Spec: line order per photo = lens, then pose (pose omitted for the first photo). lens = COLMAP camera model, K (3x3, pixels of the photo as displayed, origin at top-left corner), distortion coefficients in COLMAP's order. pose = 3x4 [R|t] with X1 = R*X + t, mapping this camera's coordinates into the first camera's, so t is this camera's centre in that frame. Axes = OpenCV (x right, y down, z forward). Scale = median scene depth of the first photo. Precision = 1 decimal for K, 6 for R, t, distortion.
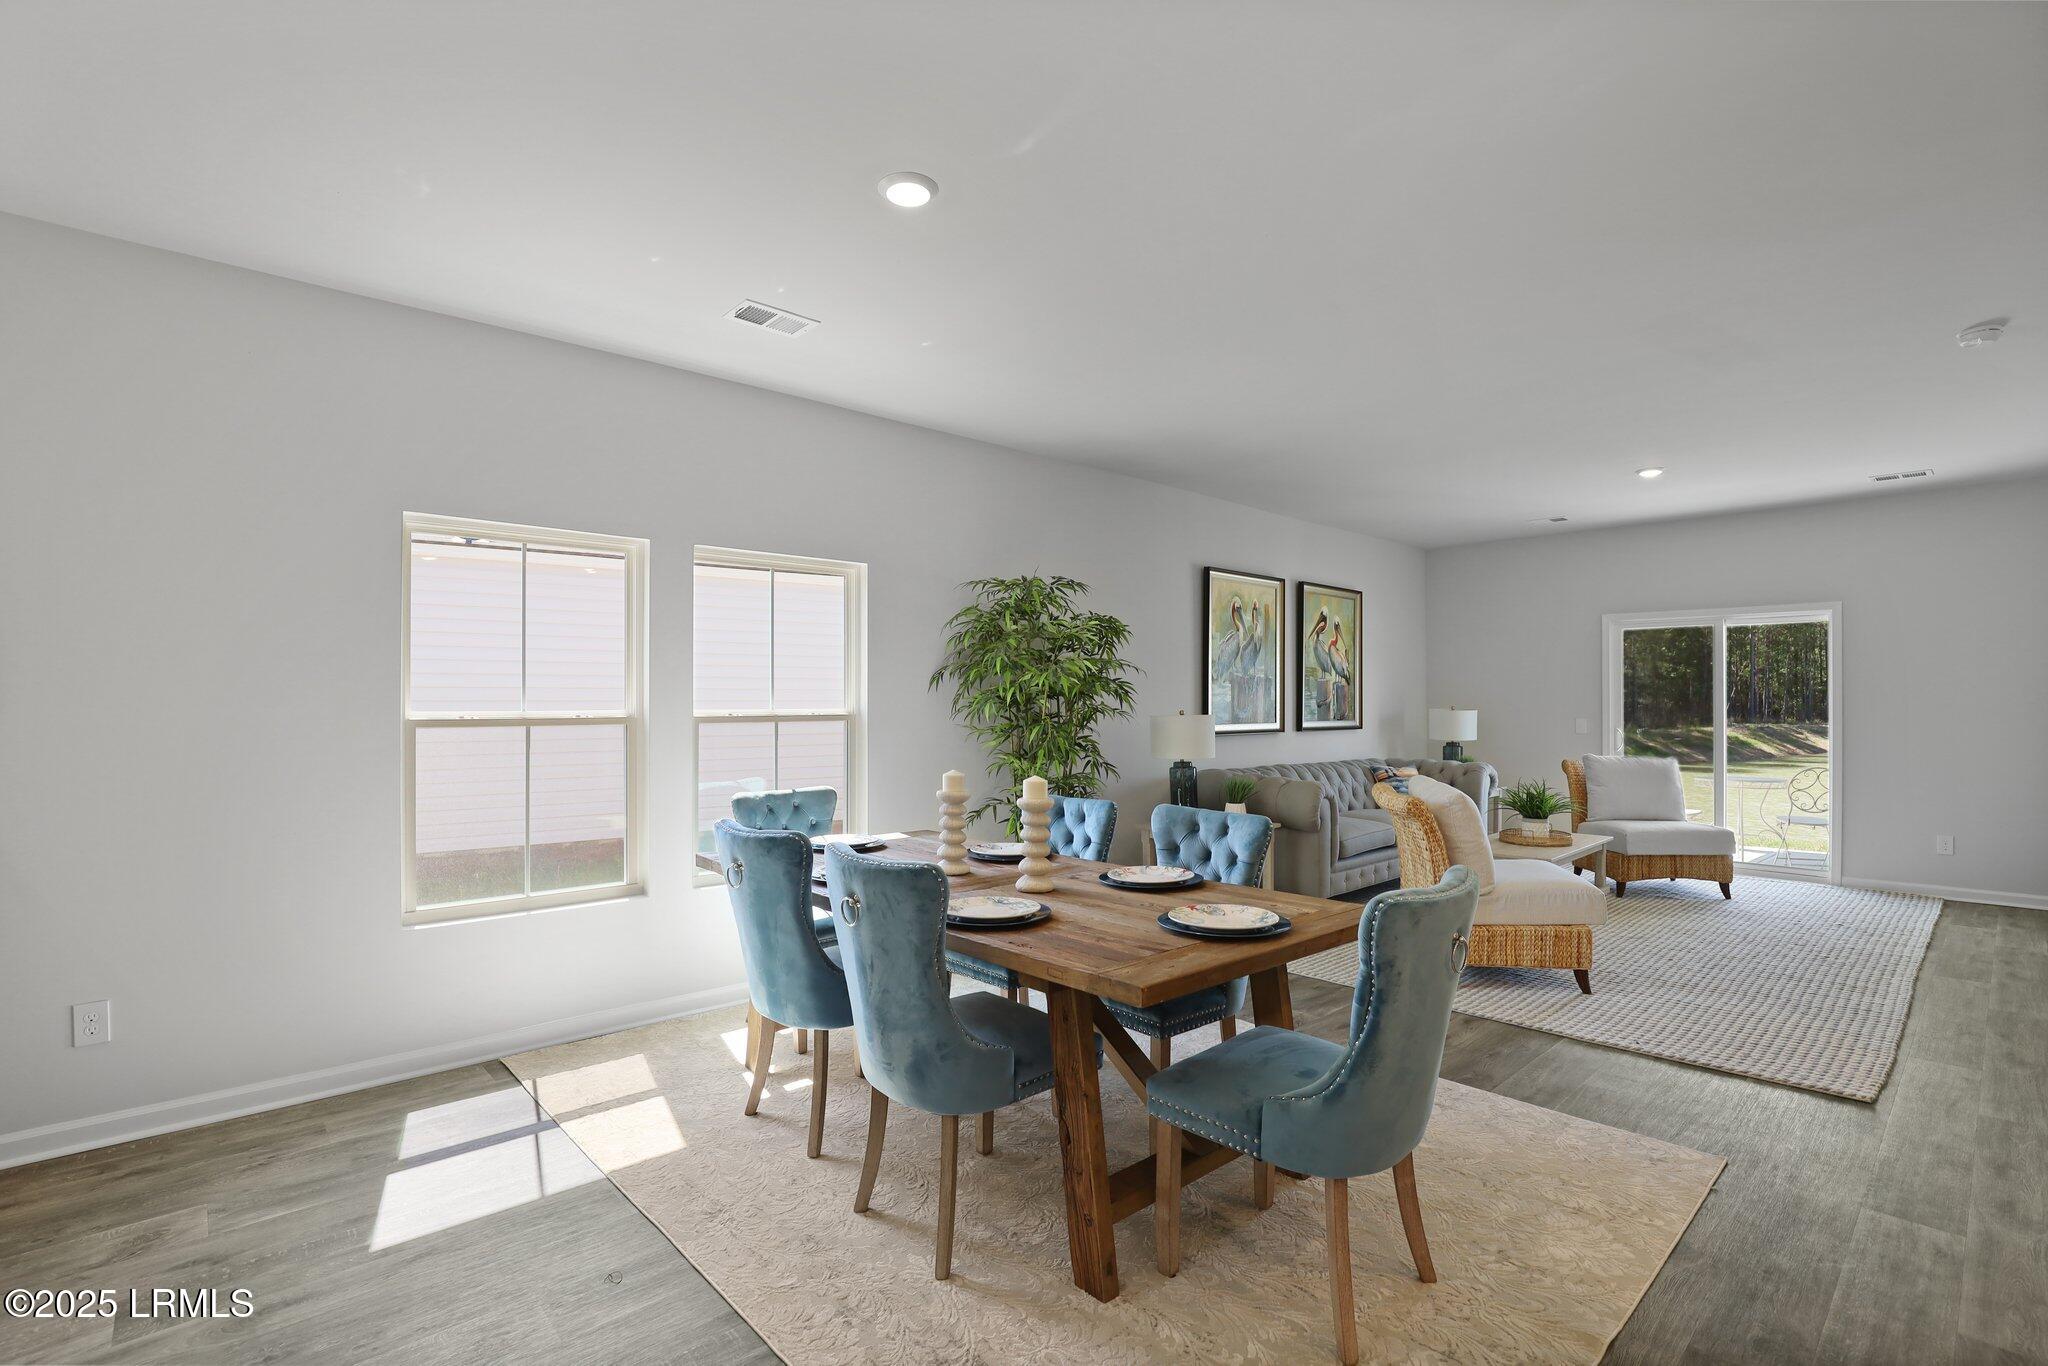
lens RADIAL K [[945.3, 0, 1034.4], [0, 945.3, 693.5], [0, 0, 1]] dist [-0.031780, 0.007181]
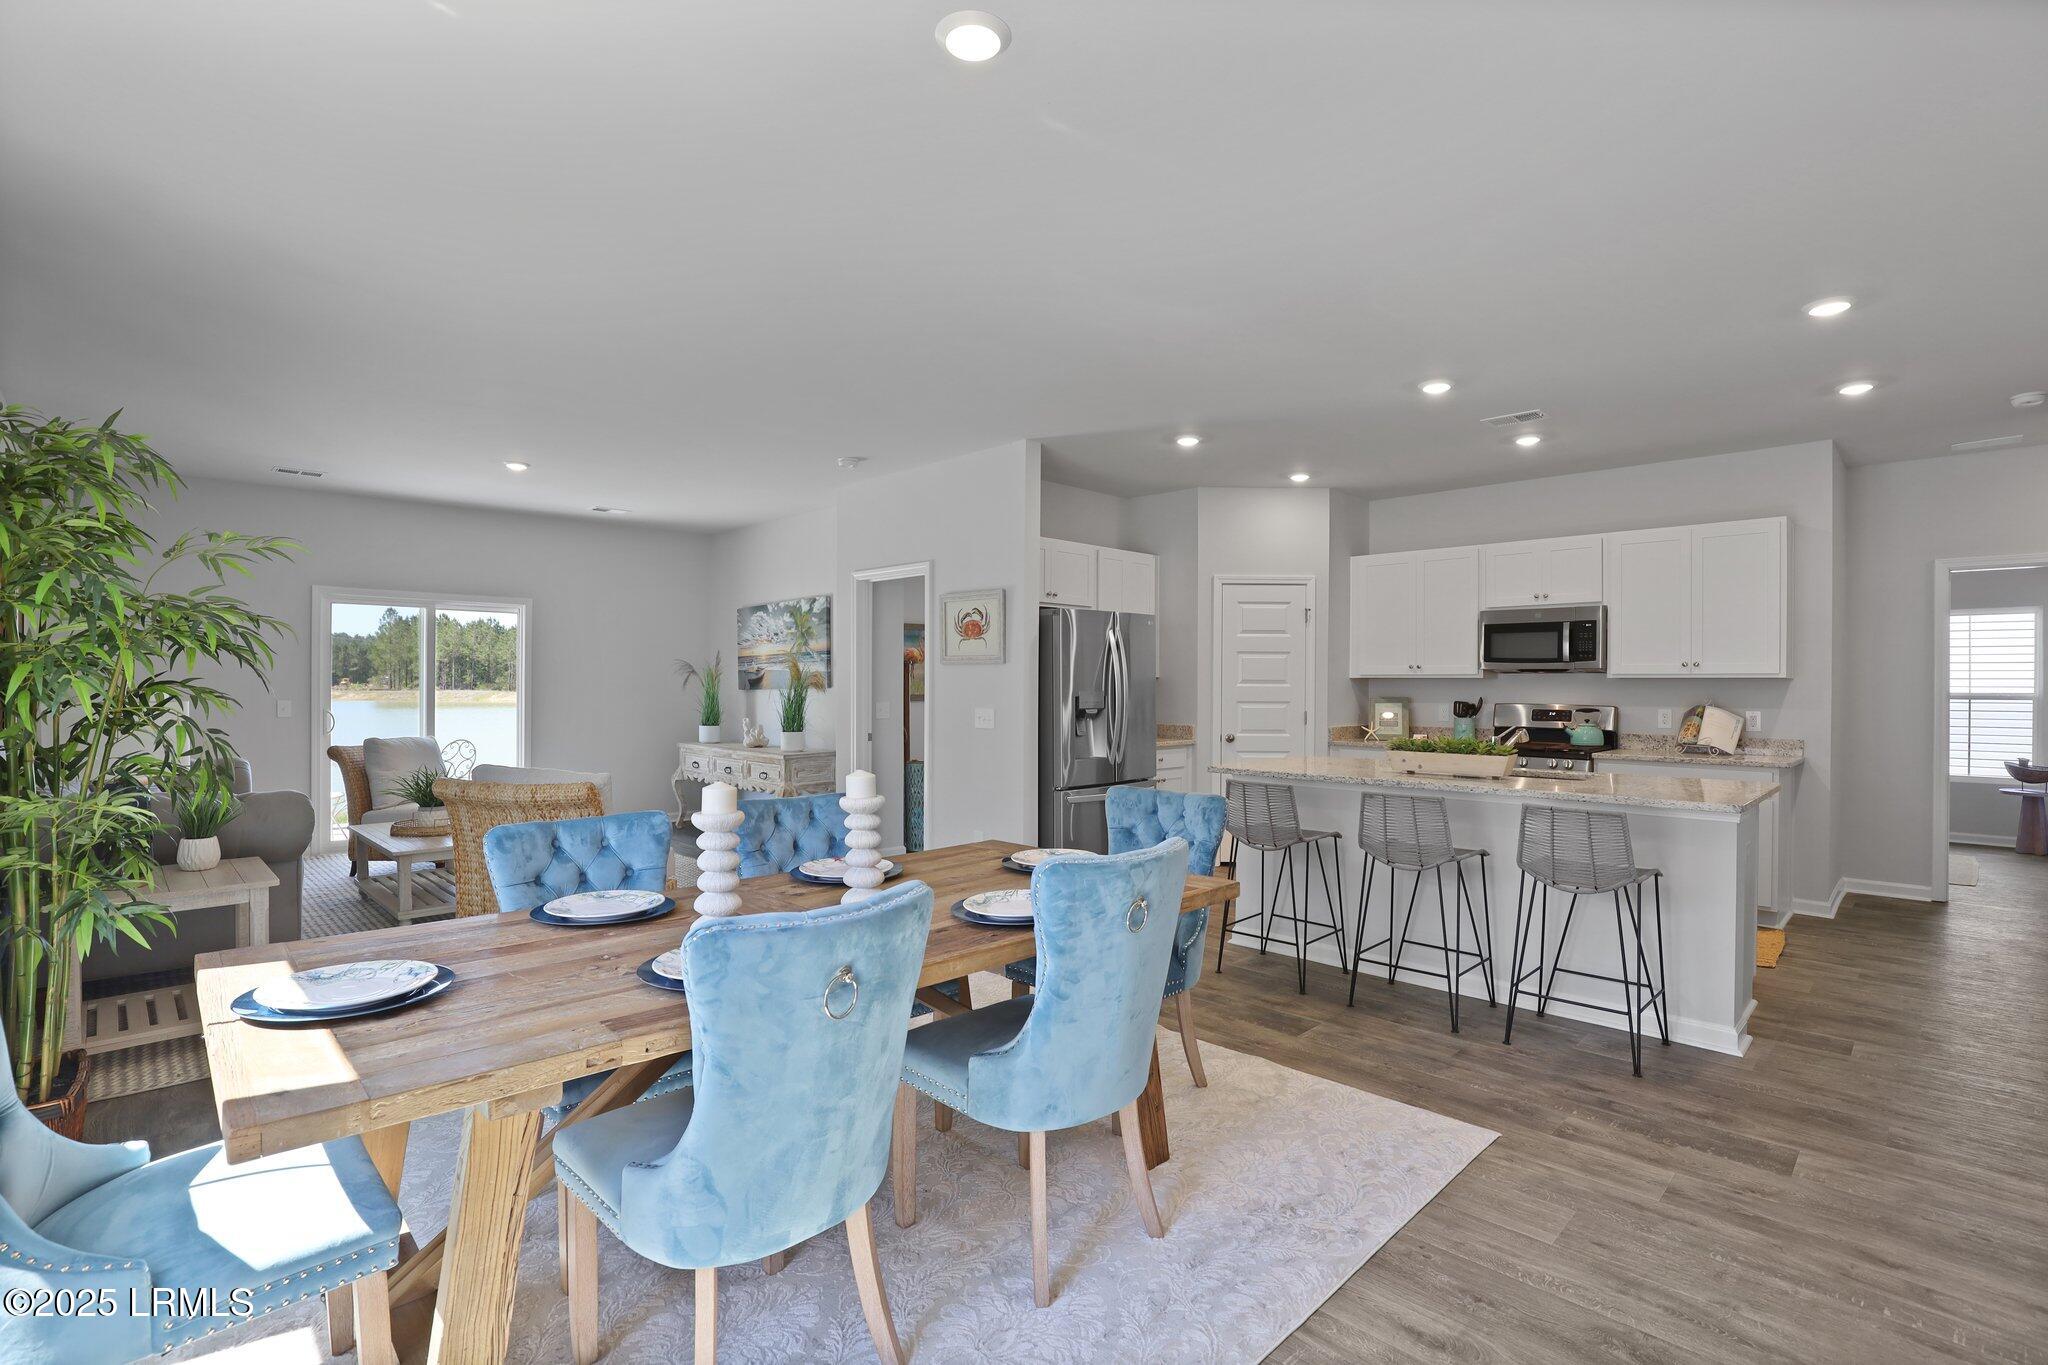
lens RADIAL K [[945.3, 0, 1028.3], [0, 945.3, 691.3], [0, 0, 1]] dist [-0.031780, 0.007181]
pose [[-0.025745, -0.007863, 0.999638, -0.417491], [-0.012141, 0.999898, 0.007552, 0.004561], [-0.999595, -0.011942, -0.025838, 0.432550]]
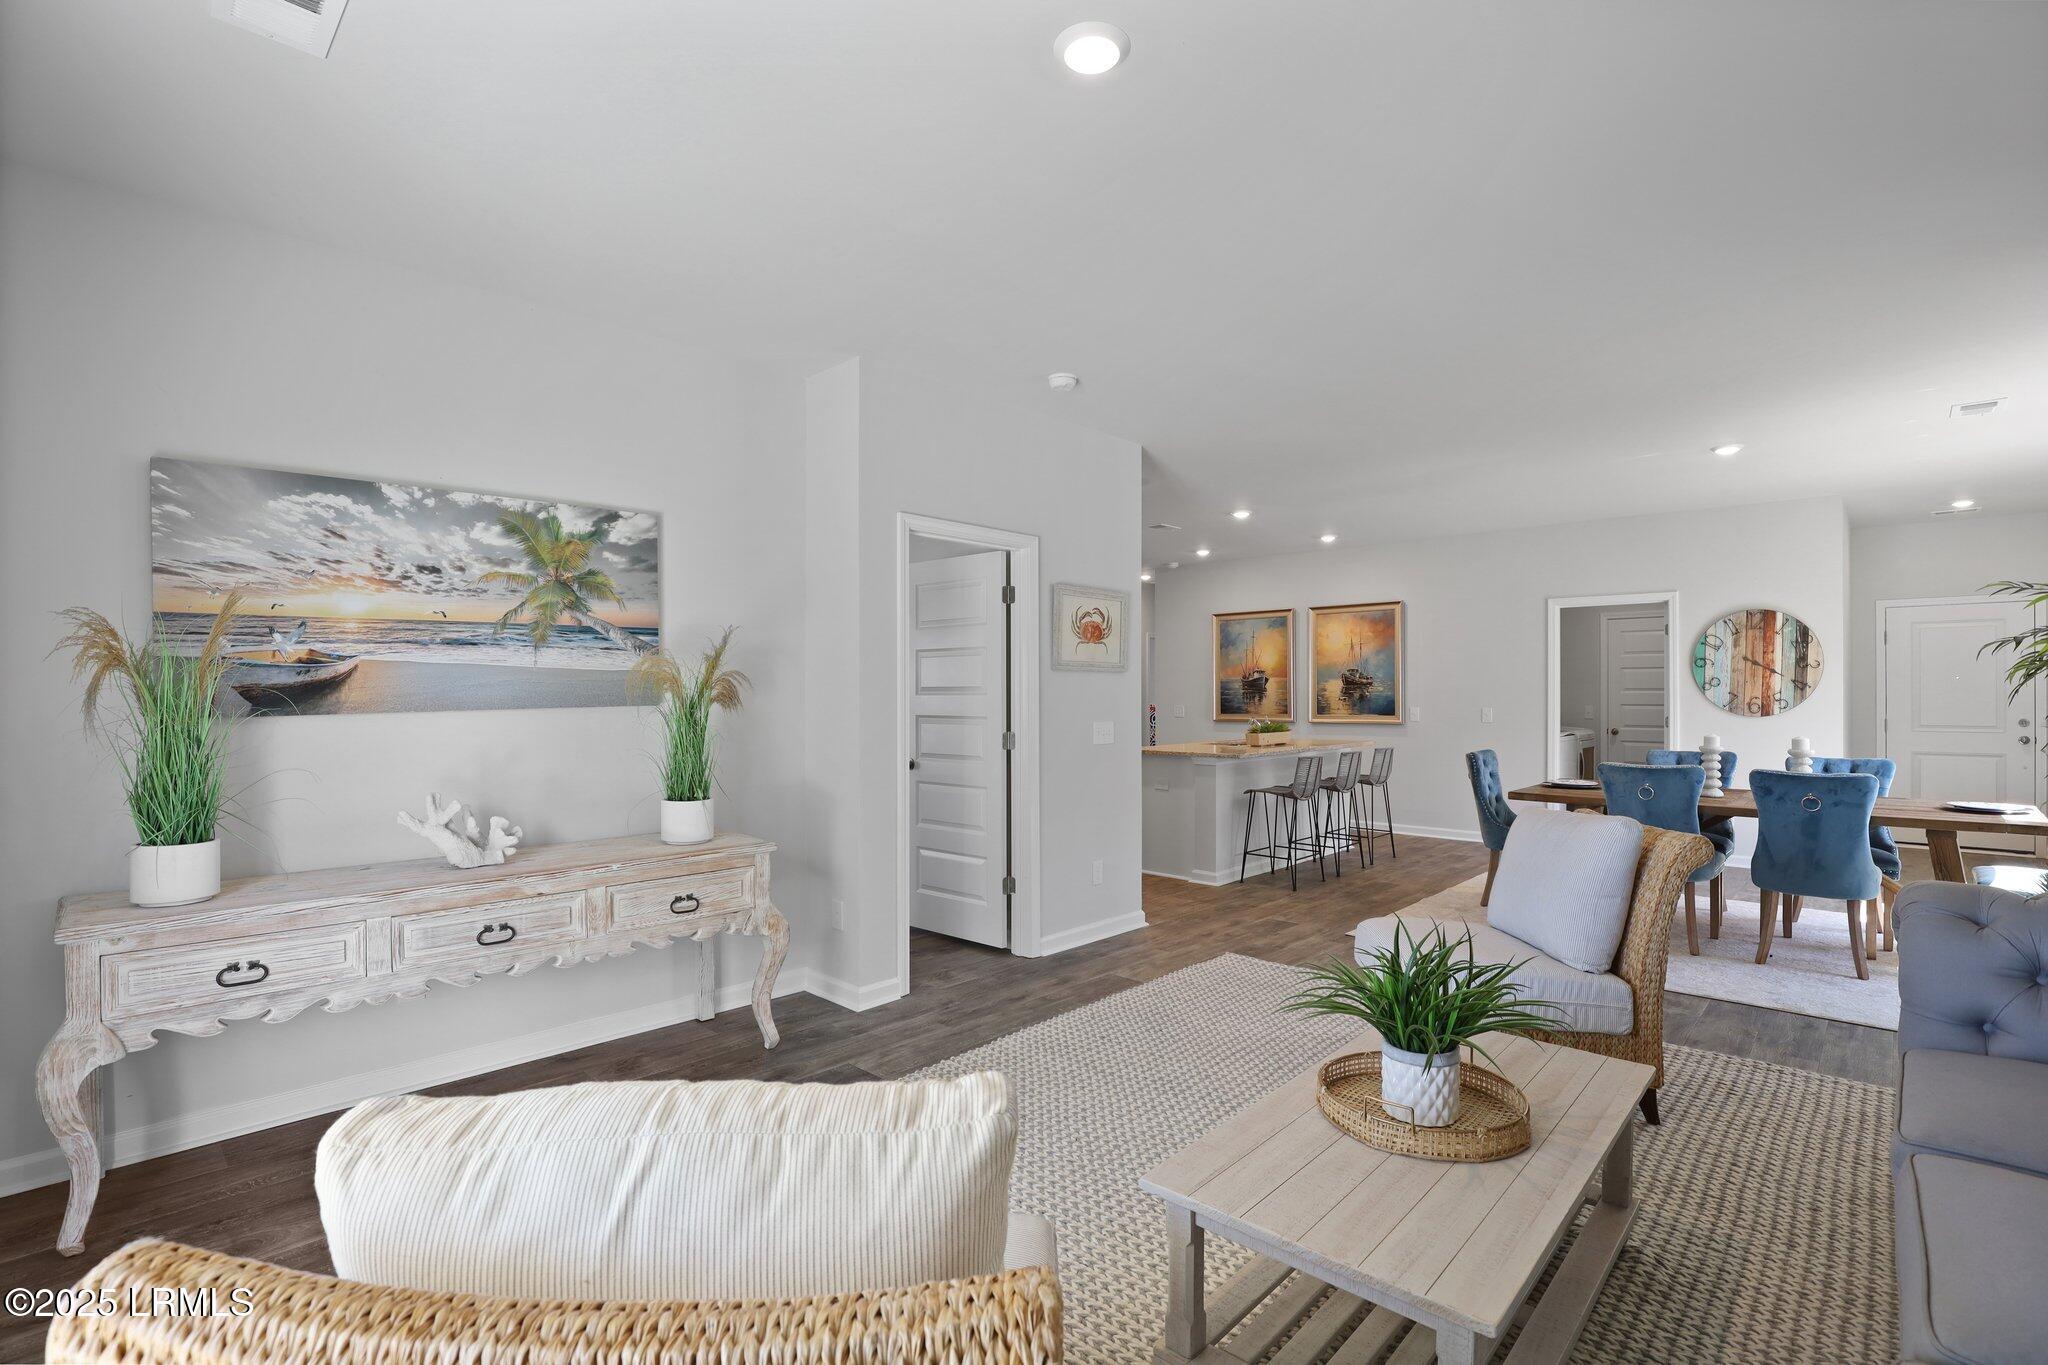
lens RADIAL K [[945.3, 0, 1028.6], [0, 945.3, 686.4], [0, 0, 1]] dist [-0.031780, 0.007181]
pose [[-0.998233, 0.003025, -0.059345, 0.696851], [0.003979, 0.999865, -0.015971, 0.011892], [0.059288, -0.016179, -0.998110, 1.333272]]
